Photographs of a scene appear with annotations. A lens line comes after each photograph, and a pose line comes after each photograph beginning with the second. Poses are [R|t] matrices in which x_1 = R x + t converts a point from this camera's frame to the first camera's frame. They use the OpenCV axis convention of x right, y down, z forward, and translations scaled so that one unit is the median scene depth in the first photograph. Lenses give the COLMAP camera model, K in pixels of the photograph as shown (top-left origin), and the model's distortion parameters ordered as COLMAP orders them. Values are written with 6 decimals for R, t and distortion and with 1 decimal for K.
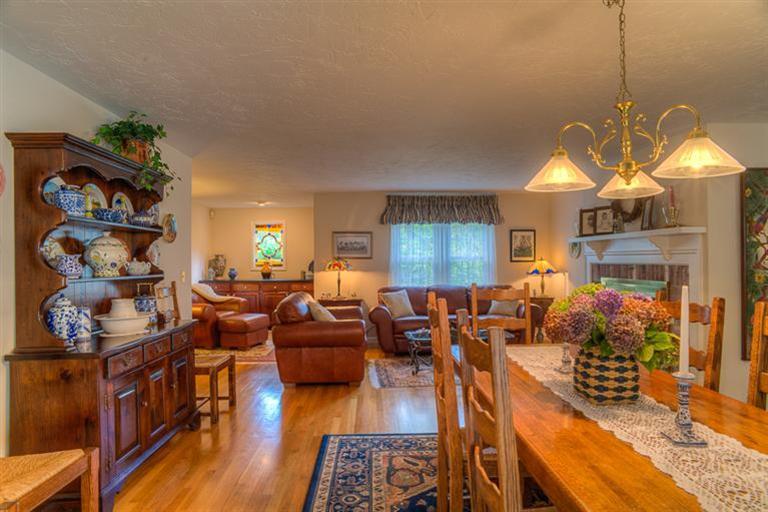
lens RADIAL K [[456.6, 0, 385.6], [0, 456.6, 257.4], [0, 0, 1]] dist [0.003090, 0.003595]
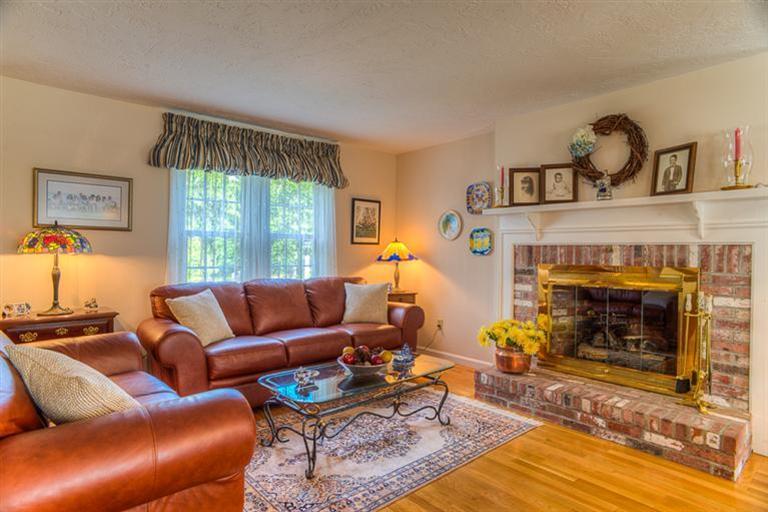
lens RADIAL K [[456.6, 0, 379.9], [0, 456.6, 250.7], [0, 0, 1]] dist [0.003090, 0.003595]
pose [[0.791290, 0.015261, 0.611250, -0.125452], [-0.018150, 0.999834, -0.001467, 0.021261], [-0.611171, -0.009934, 0.791436, 0.437591]]
